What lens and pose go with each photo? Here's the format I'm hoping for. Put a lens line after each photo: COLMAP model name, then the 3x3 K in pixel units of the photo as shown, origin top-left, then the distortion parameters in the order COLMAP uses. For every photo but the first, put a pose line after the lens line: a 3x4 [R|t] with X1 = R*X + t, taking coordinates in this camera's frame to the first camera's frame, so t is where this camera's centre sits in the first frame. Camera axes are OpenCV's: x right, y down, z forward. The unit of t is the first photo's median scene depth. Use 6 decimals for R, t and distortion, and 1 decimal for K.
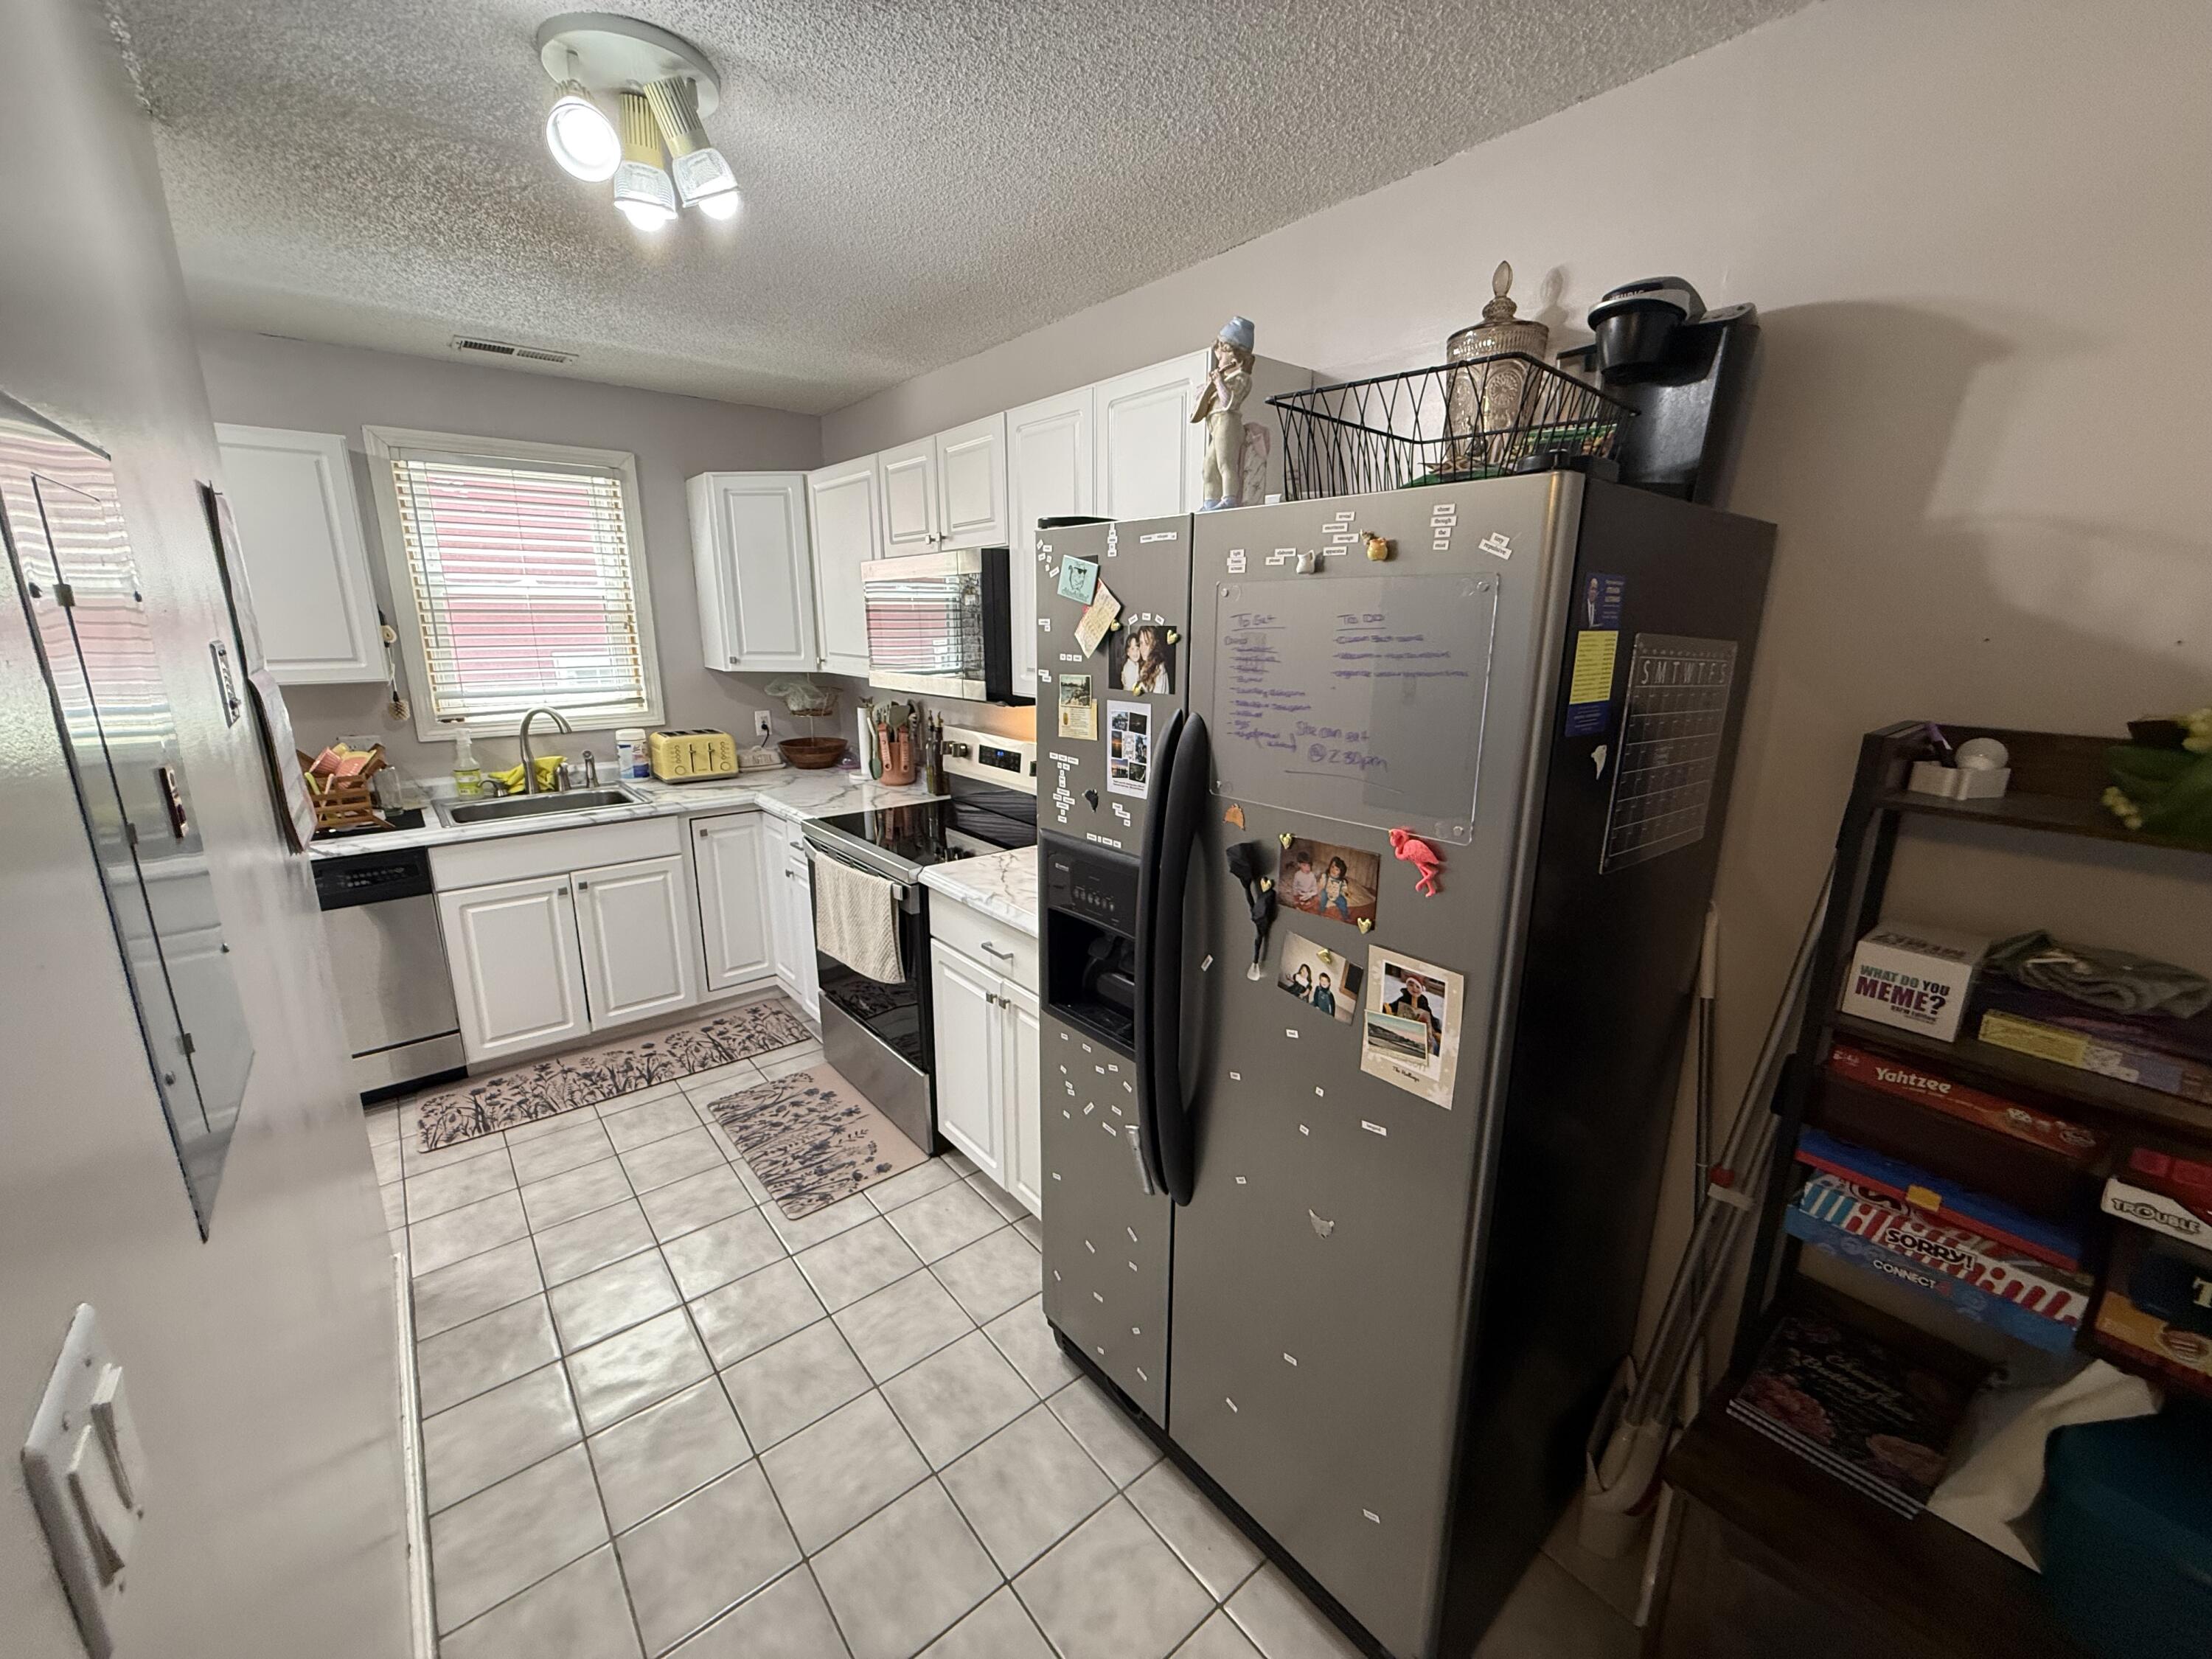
lens RADIAL K [[877.7, 0, 1103.0], [0, 877.7, 829.8], [0, 0, 1]] dist [0.002062, 0.000480]
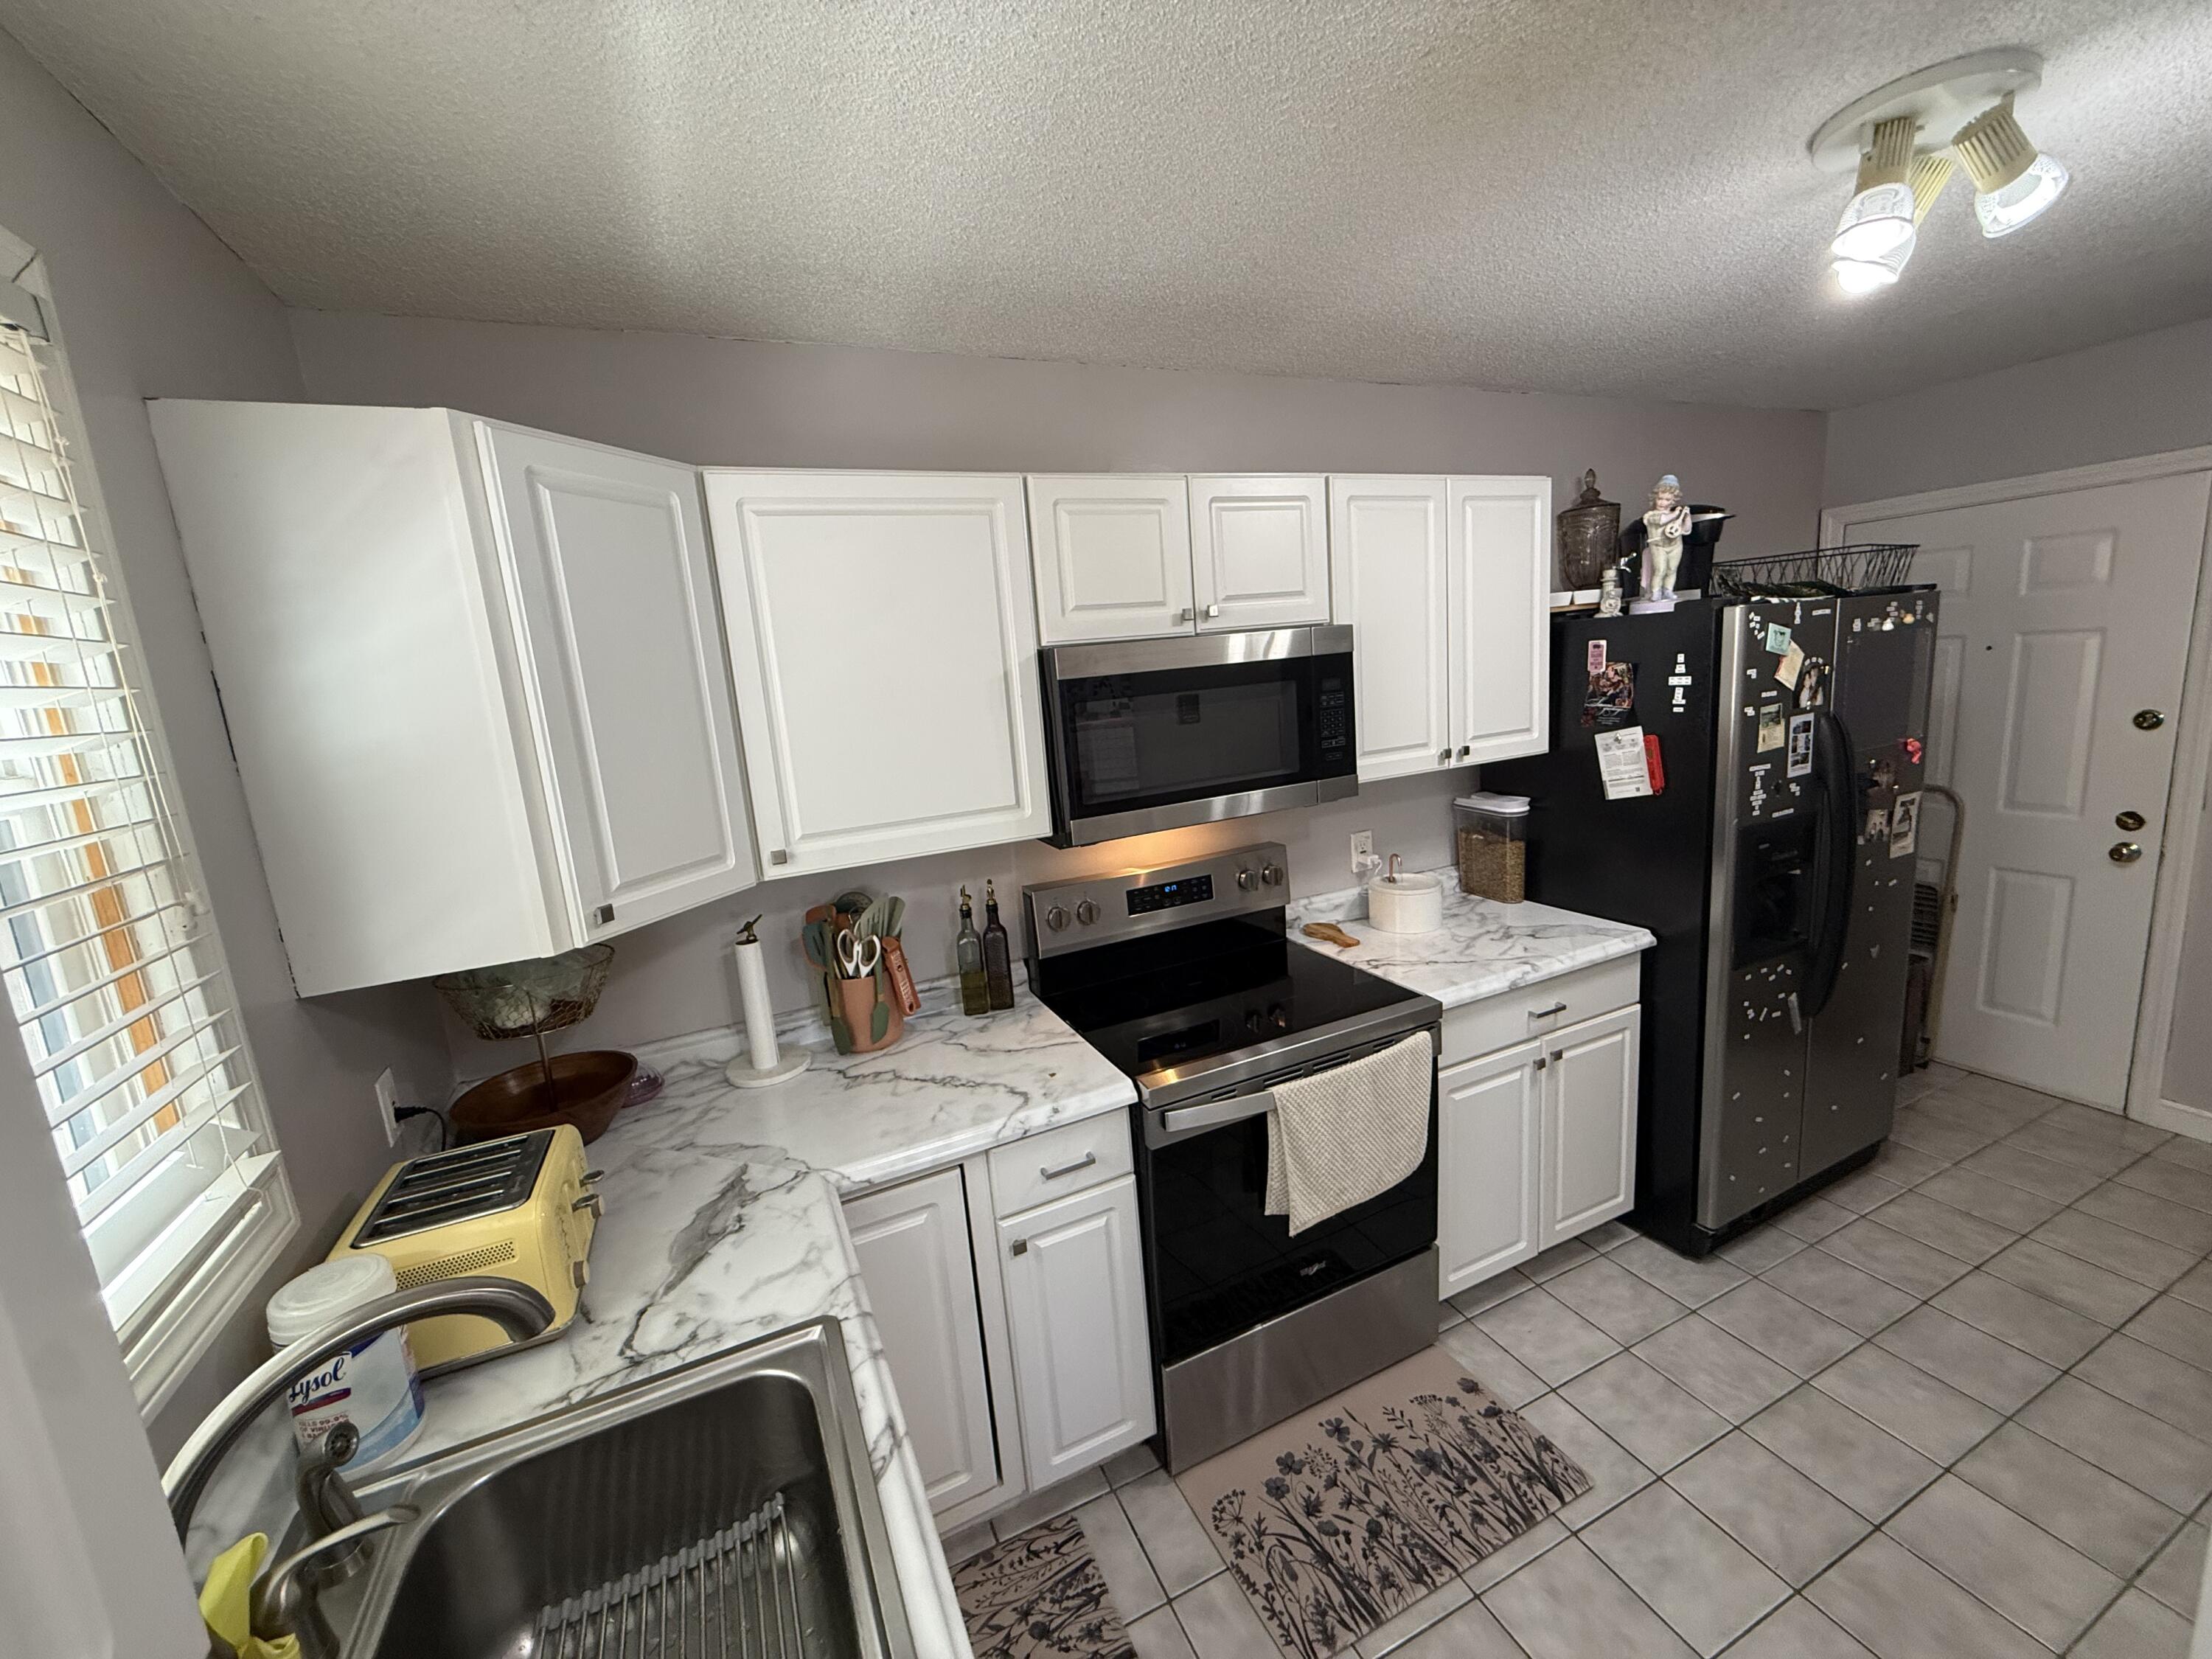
lens RADIAL K [[877.7, 0, 1100.9], [0, 877.7, 831.9], [0, 0, 1]] dist [0.002062, 0.000480]
pose [[0.259244, -0.202214, 0.944406, -1.617801], [0.309628, 0.943626, 0.117052, -0.462547], [-0.914835, 0.262069, 0.307240, 1.531249]]
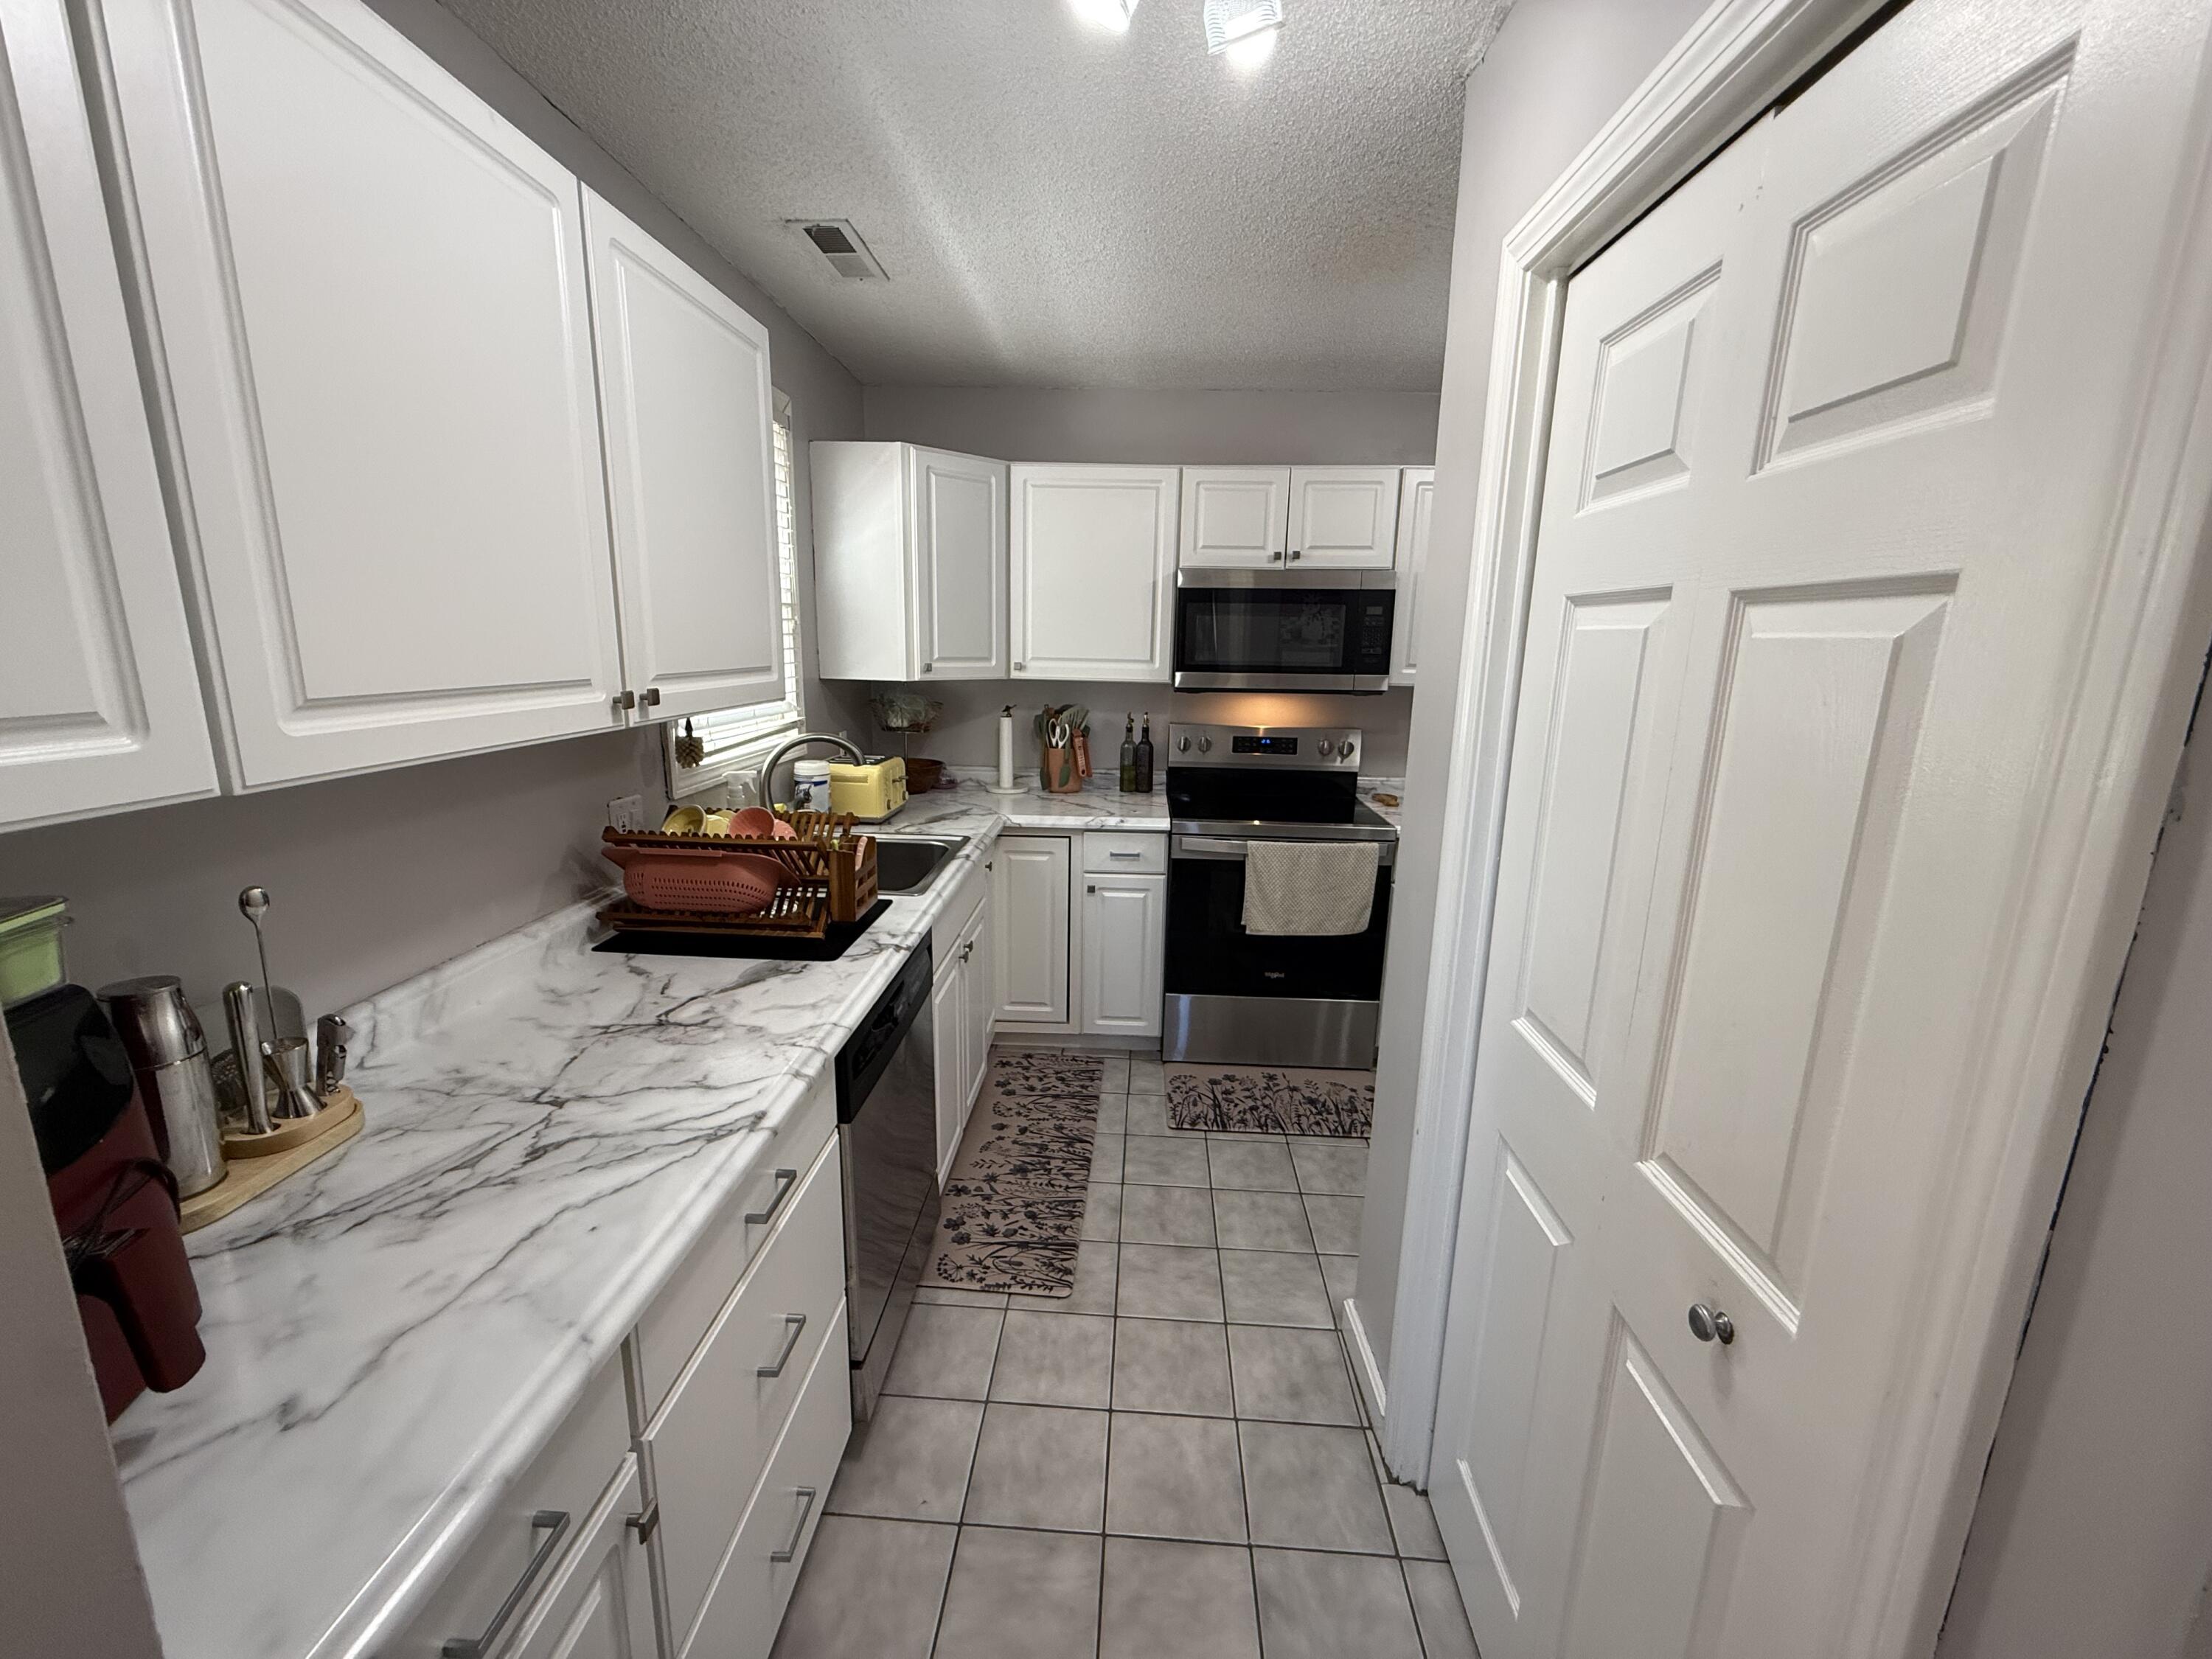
lens RADIAL K [[877.7, 0, 1107.8], [0, 877.7, 825.9], [0, 0, 1]] dist [0.002062, 0.000480]
pose [[0.670570, -0.145598, 0.727418, -2.129867], [0.159834, 0.985877, 0.049987, -0.128901], [-0.724423, 0.082746, 0.684372, 0.692503]]
